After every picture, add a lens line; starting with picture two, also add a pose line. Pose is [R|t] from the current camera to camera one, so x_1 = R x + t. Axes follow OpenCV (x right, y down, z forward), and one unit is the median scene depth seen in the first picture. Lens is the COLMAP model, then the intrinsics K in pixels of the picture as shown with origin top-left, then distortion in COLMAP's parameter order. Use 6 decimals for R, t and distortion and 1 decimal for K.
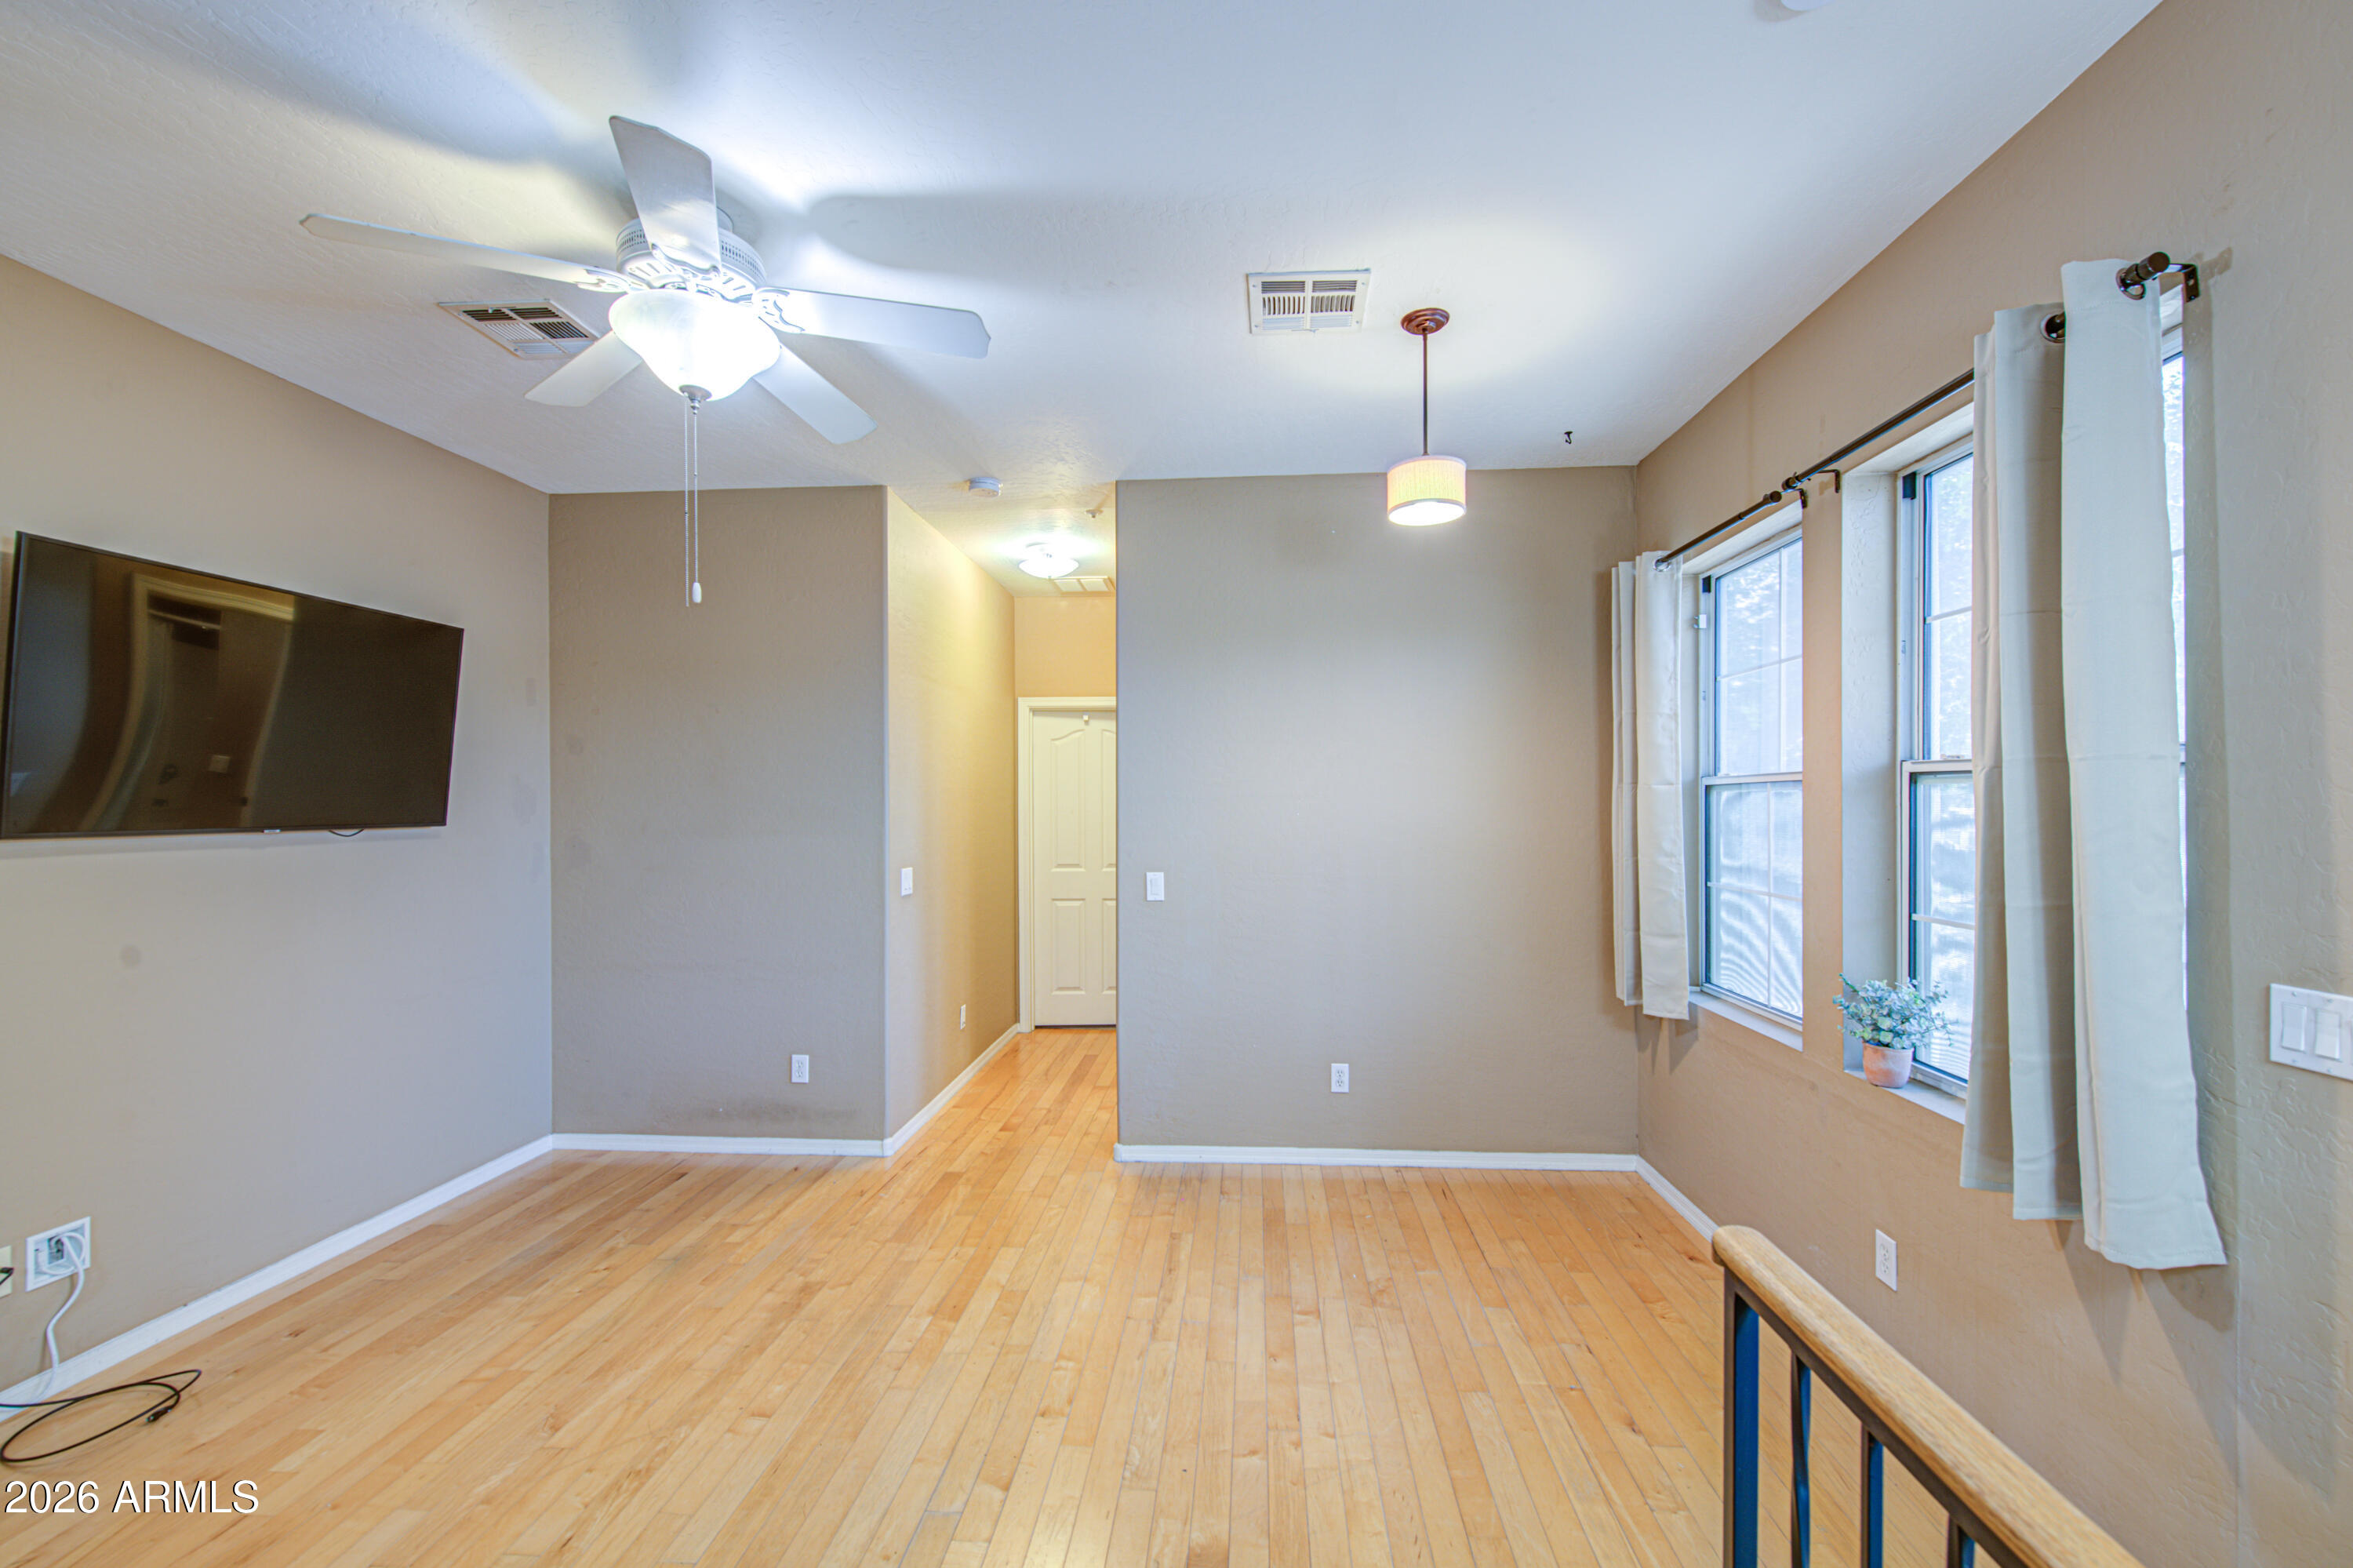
lens RADIAL K [[957.1, 0, 1182.5], [0, 957.1, 809.1], [0, 0, 1]] dist [0.001952, -0.004033]
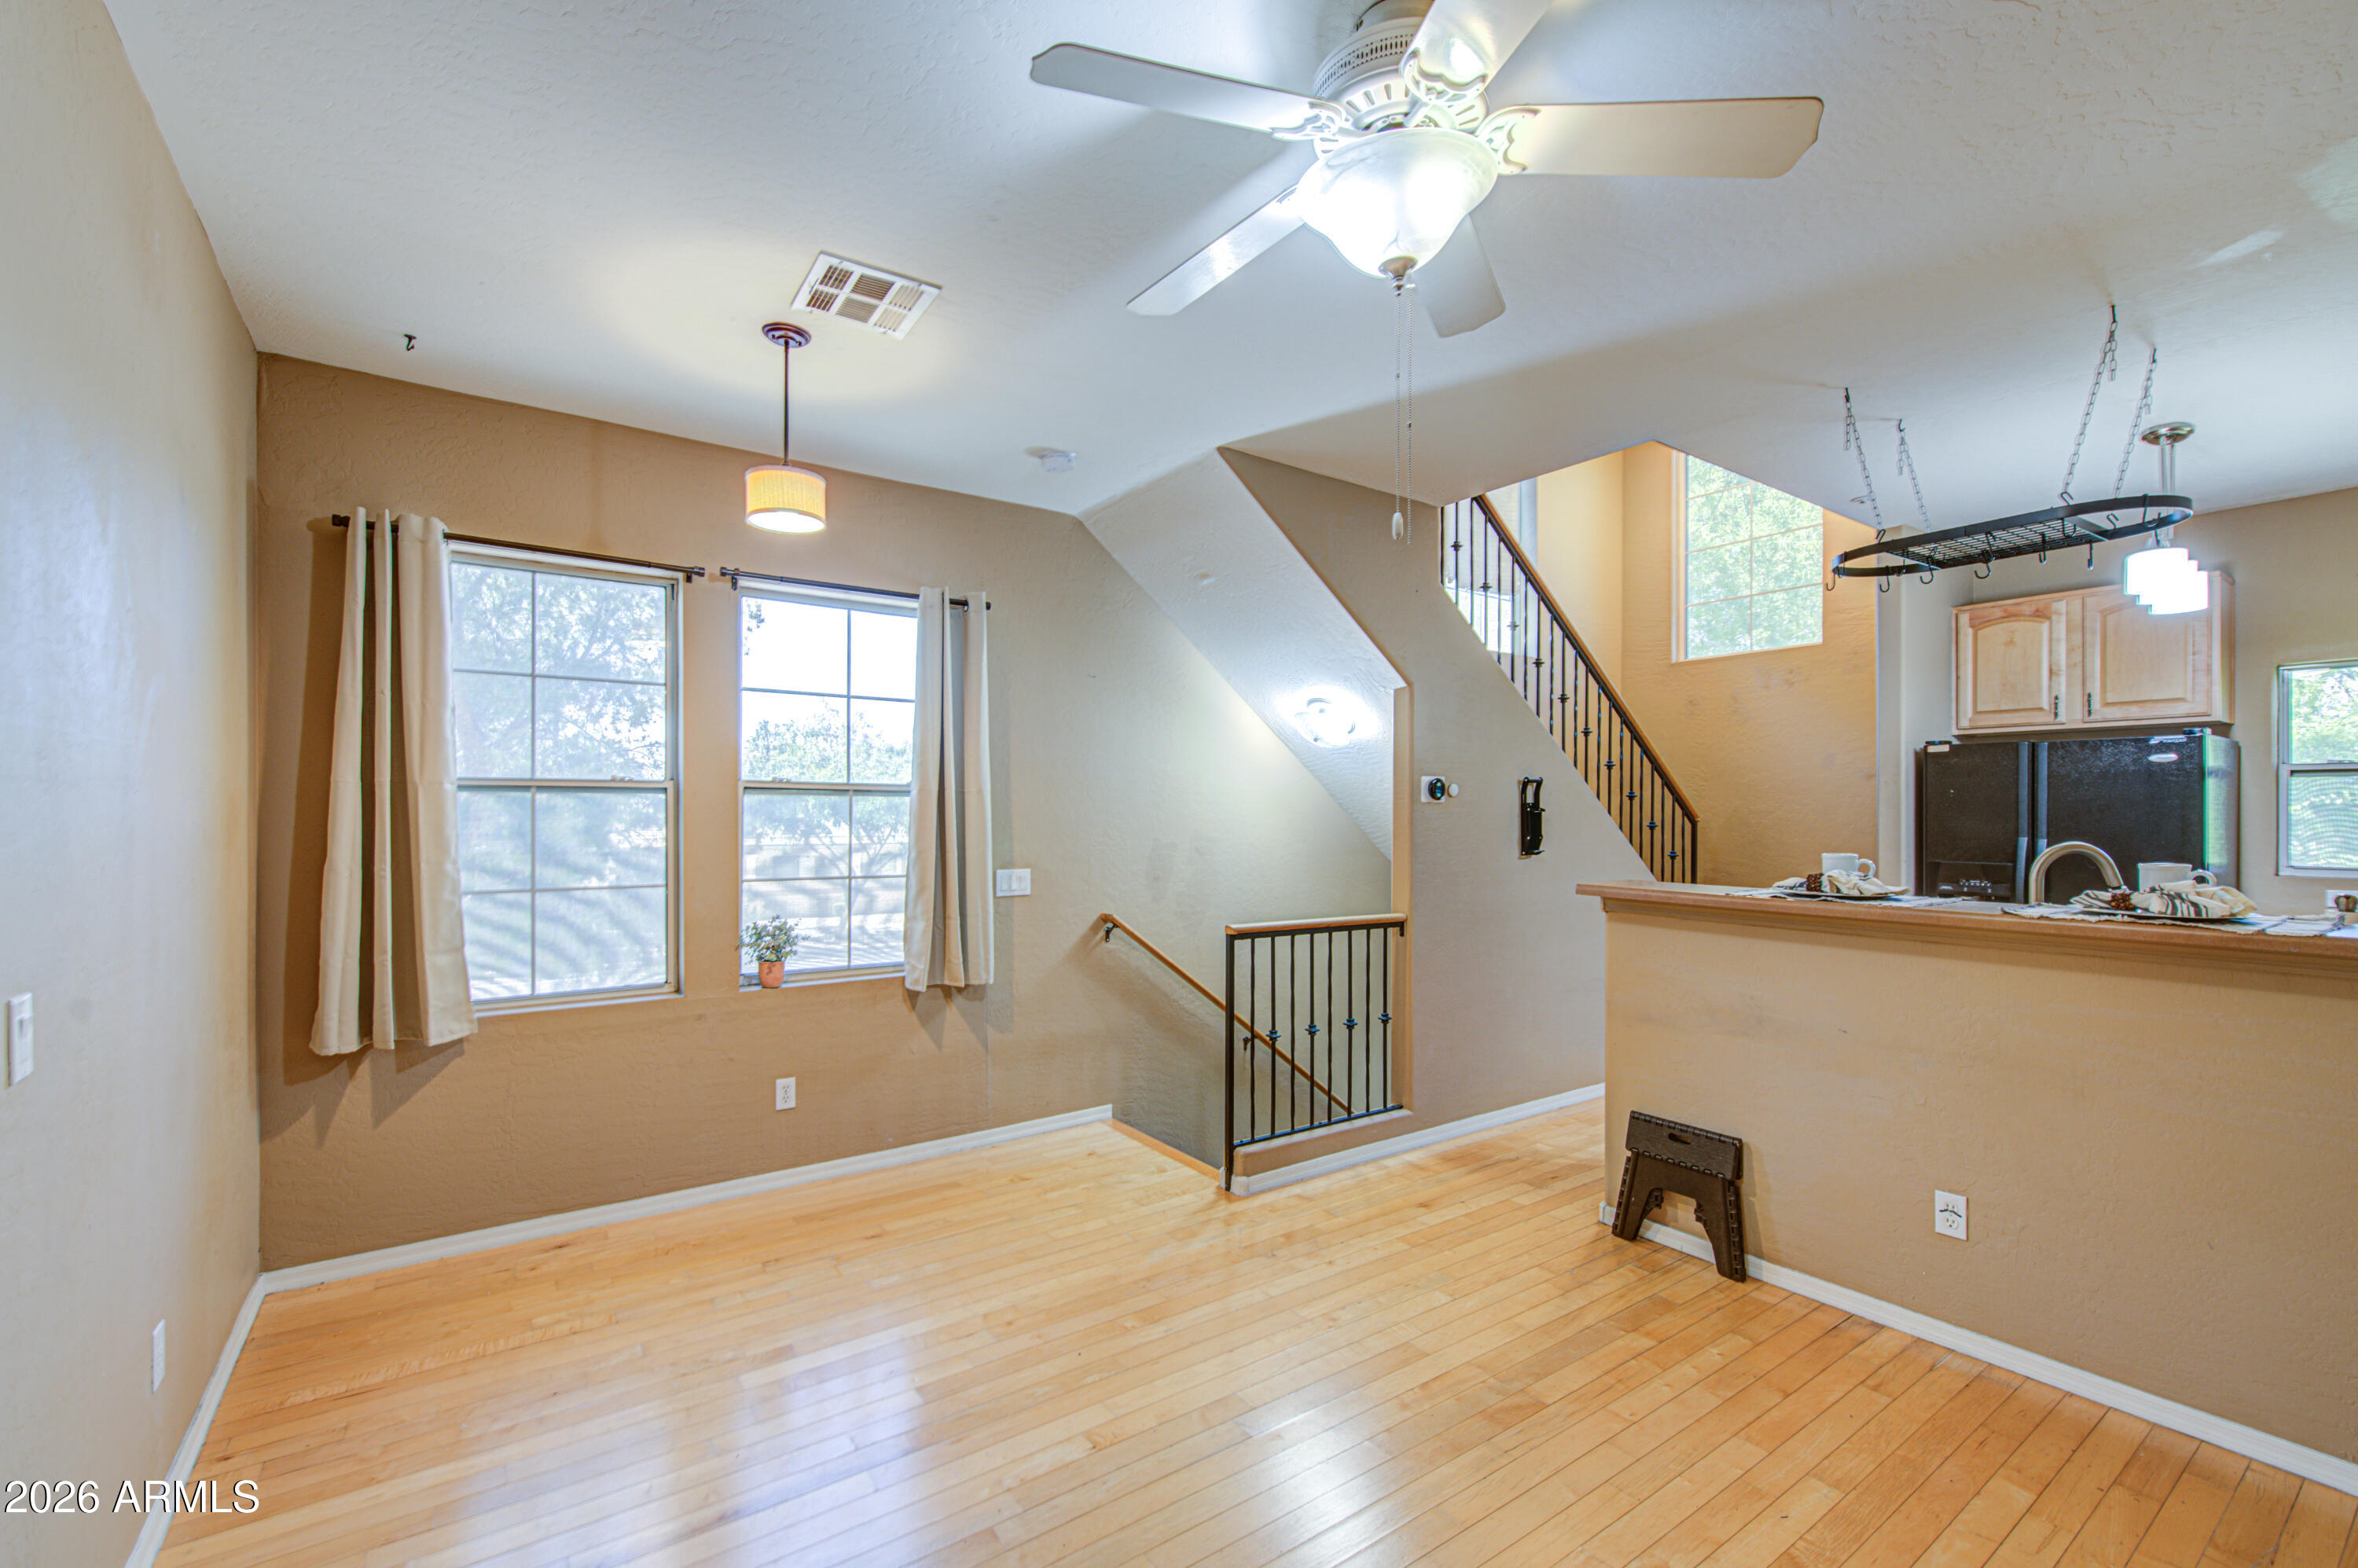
lens RADIAL K [[993.0, 0, 1166.9], [0, 993.0, 810.5], [0, 0, 1]] dist [-0.002866, -0.000765]
pose [[-0.634486, 0.003625, 0.772926, -0.703350], [0.002892, 0.999993, -0.002316, 0.003842], [-0.772929, 0.000766, -0.634492, 1.159870]]
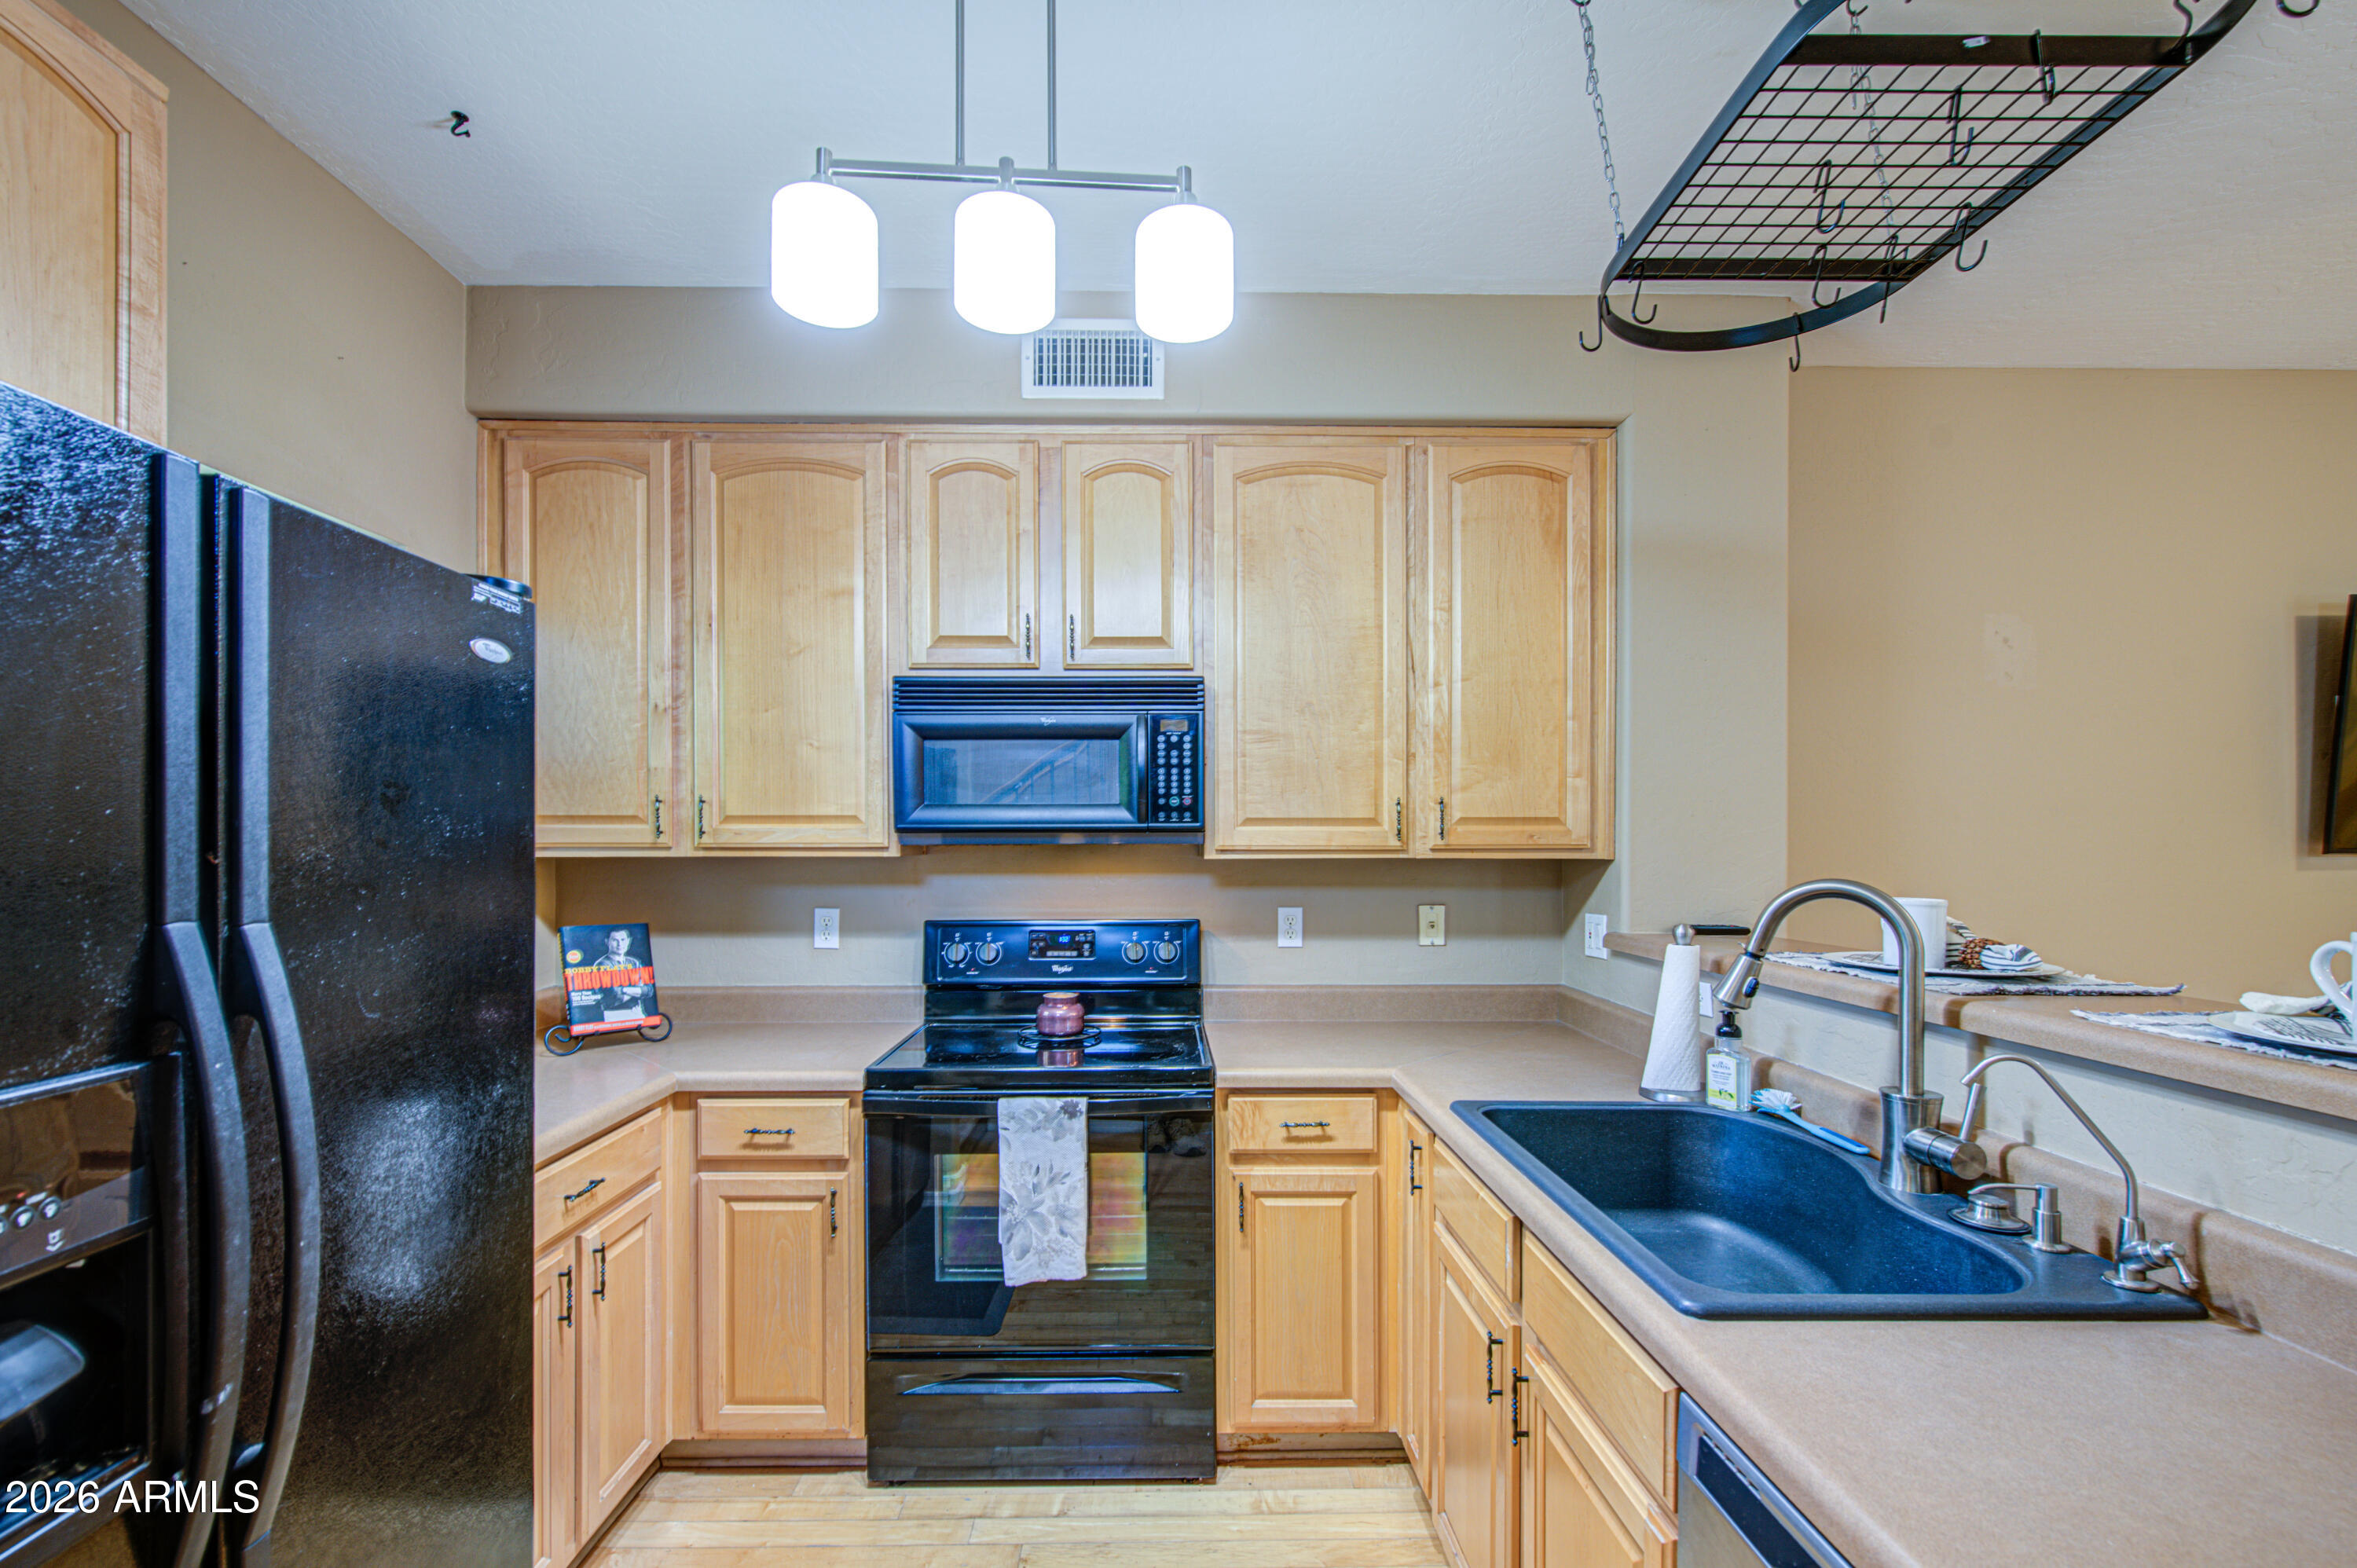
lens RADIAL K [[991.1, 0, 1161.1], [0, 991.1, 848.4], [0, 0, 1]] dist [0.000775, -0.003477]
pose [[0.081121, 0.007197, -0.996678, -0.081354], [-0.004971, 0.999964, 0.006816, 0.016388], [0.996692, 0.004401, 0.081154, -0.415666]]
